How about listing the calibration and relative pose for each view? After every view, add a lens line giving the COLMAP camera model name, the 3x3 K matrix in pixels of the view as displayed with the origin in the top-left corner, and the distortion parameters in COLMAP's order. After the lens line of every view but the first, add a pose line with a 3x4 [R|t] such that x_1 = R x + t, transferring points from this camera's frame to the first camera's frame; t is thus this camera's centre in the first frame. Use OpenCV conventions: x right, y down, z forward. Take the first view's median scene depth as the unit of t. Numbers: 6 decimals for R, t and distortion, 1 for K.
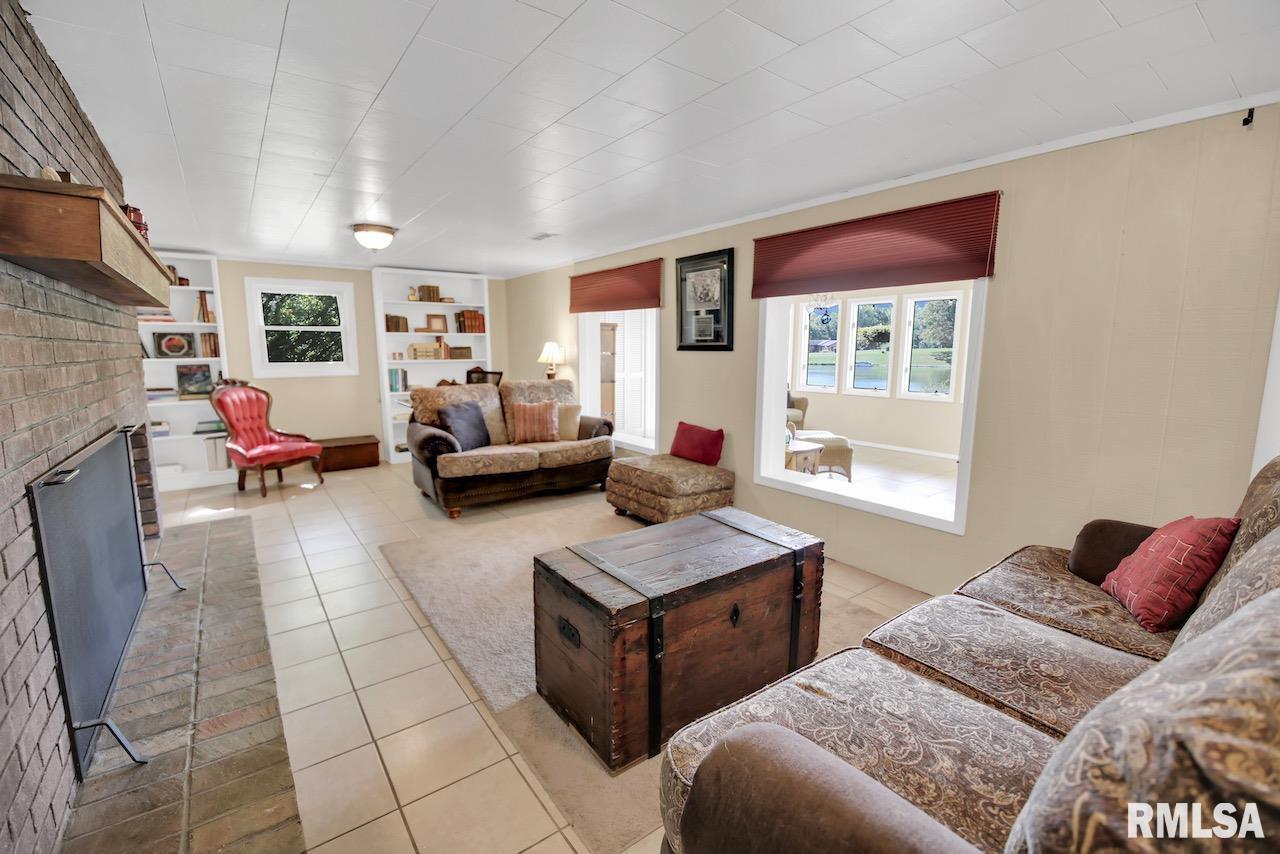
lens RADIAL K [[547.6, 0, 636.0], [0, 547.6, 429.4], [0, 0, 1]] dist [-0.020885, -0.000756]
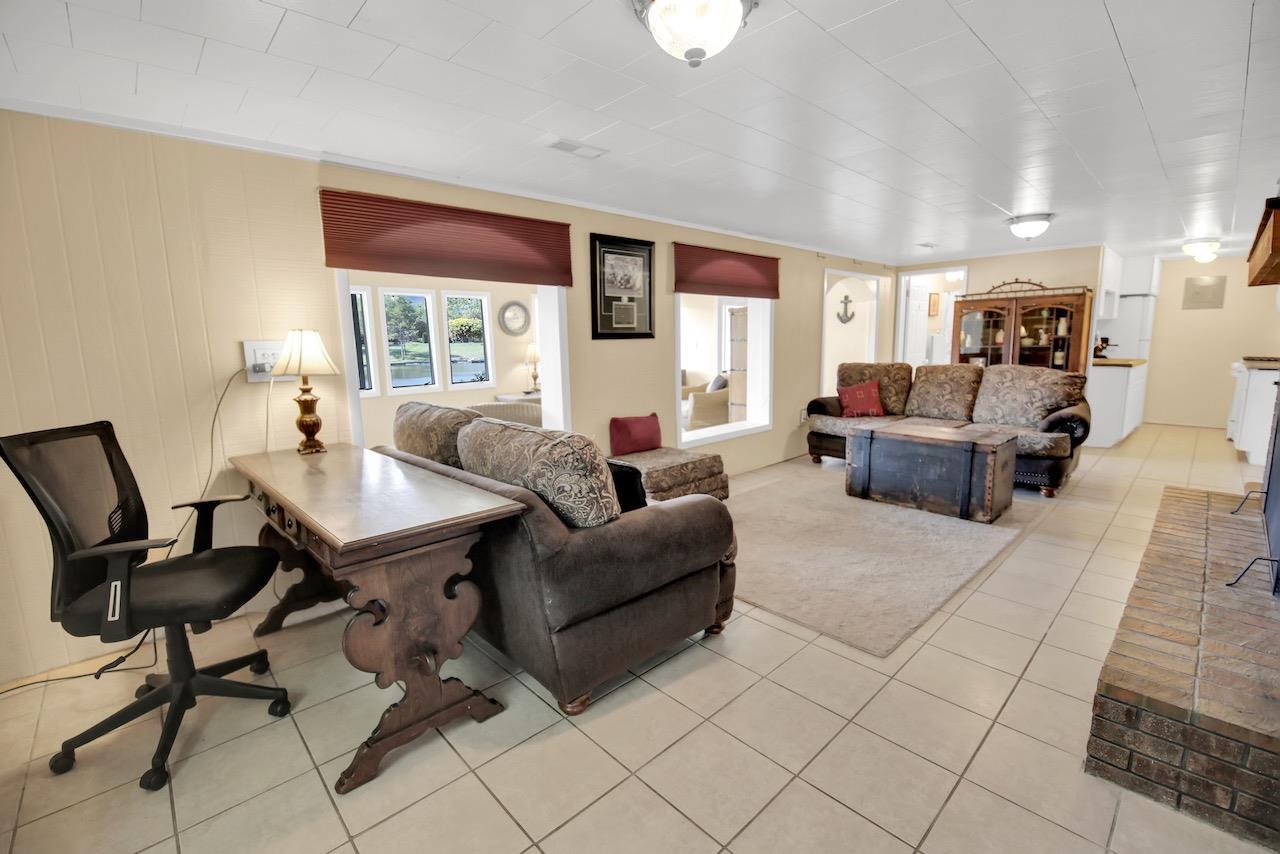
lens RADIAL K [[547.6, 0, 640.3], [0, 547.6, 423.0], [0, 0, 1]] dist [-0.020885, -0.000756]
pose [[-0.115286, -0.151788, 0.981667, -1.019339], [0.166718, 0.971281, 0.169761, -0.190969], [-0.979242, 0.183232, -0.086669, 1.298322]]
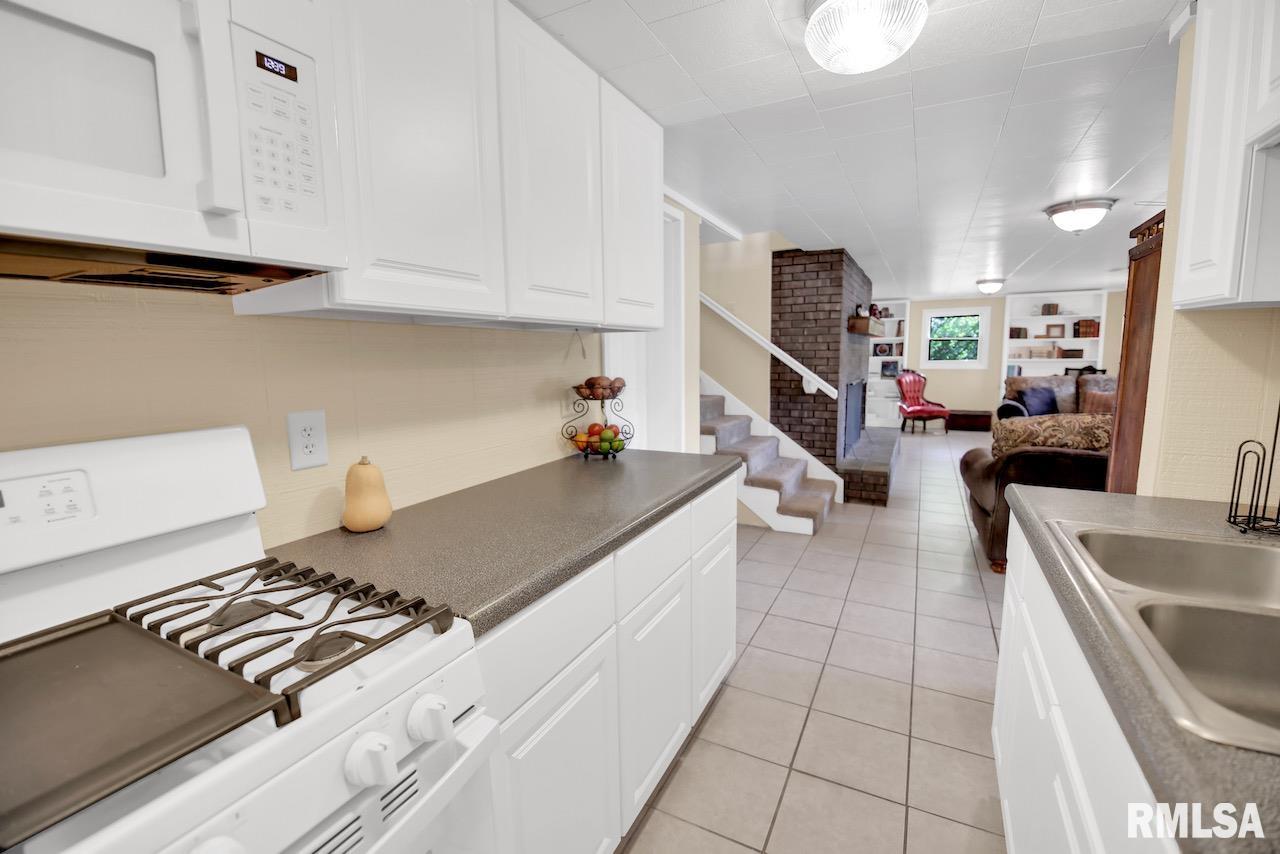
lens RADIAL K [[547.6, 0, 638.8], [0, 547.6, 425.9], [0, 0, 1]] dist [-0.020885, -0.000756]
pose [[0.434248, 0.111211, -0.893902, 0.473380], [-0.117262, 0.990885, 0.066312, 0.075036], [0.893128, 0.076025, 0.443331, -0.547760]]
